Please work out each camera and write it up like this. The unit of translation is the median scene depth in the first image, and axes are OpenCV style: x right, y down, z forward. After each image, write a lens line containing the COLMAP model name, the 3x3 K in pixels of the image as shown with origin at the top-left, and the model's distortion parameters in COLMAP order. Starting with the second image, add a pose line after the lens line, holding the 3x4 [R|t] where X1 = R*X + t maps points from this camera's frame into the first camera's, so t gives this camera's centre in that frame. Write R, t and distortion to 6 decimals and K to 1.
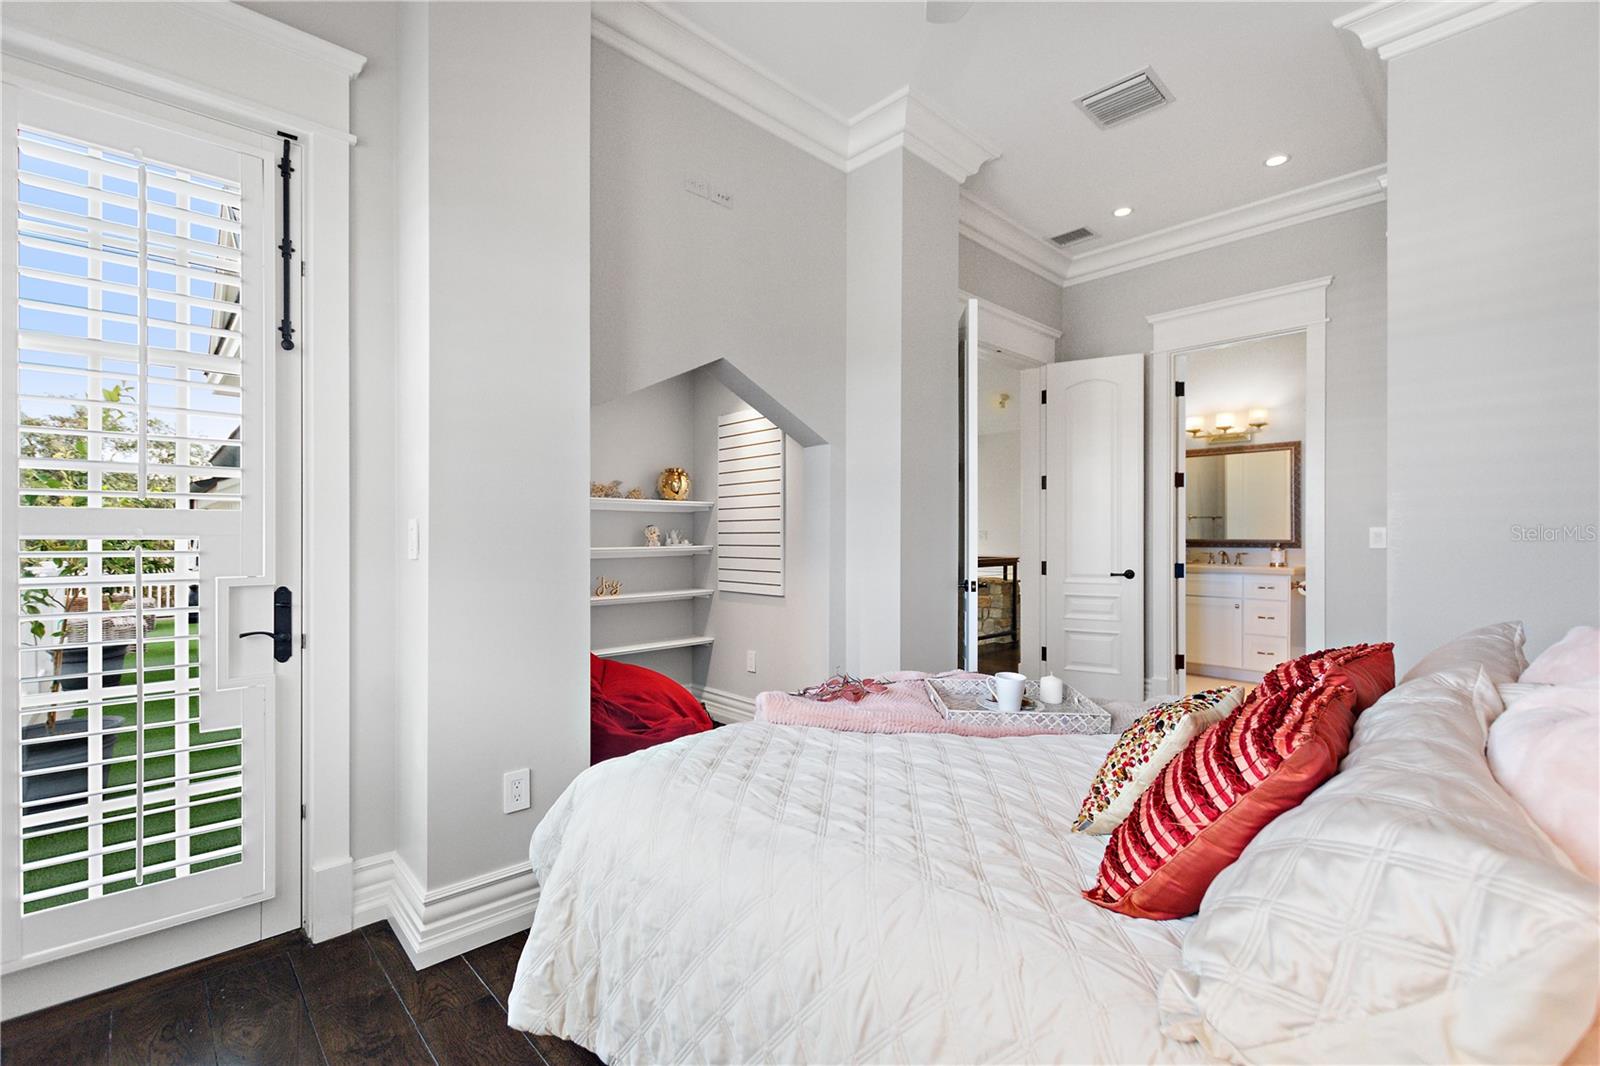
lens RADIAL K [[697.5, 0, 798.9], [0, 697.5, 534.9], [0, 0, 1]] dist [0.009942, -0.004080]
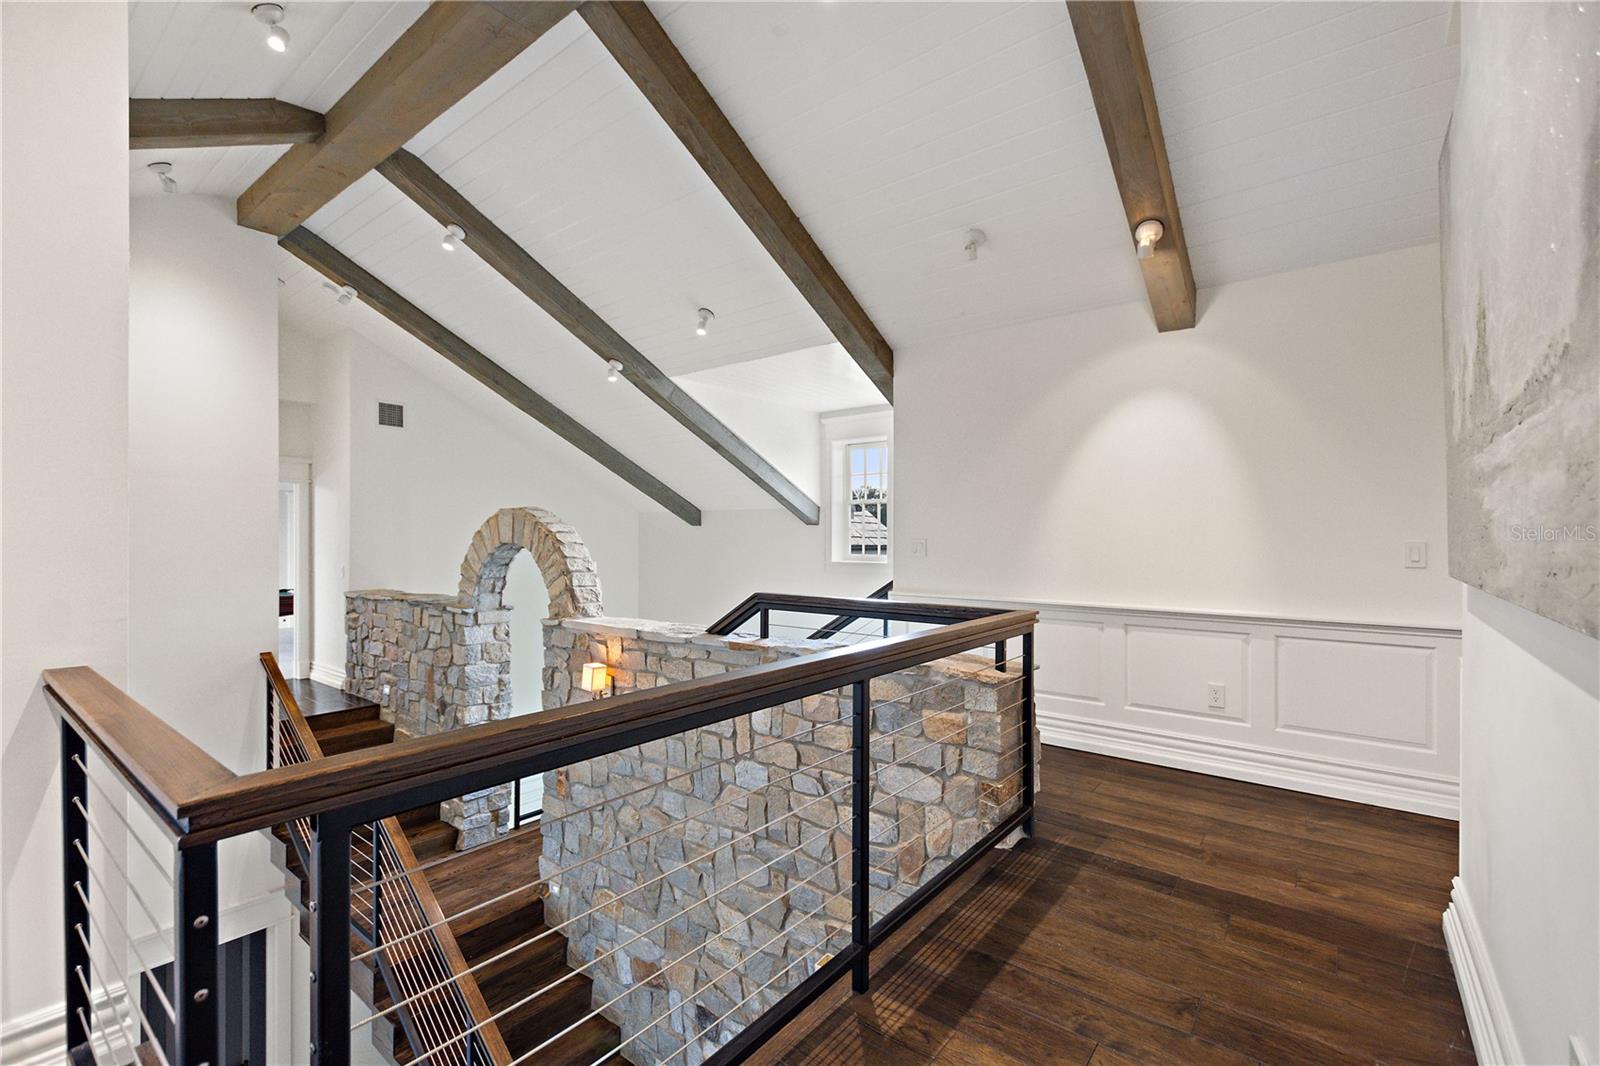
lens RADIAL K [[697.5, 0, 801.3], [0, 697.5, 536.2], [0, 0, 1]] dist [0.009942, -0.004080]
pose [[0.988527, 0.001079, 0.151041, 0.130439], [-0.001142, 0.999999, 0.000330, -0.008131], [-0.151040, -0.000499, 0.988527, 0.641912]]
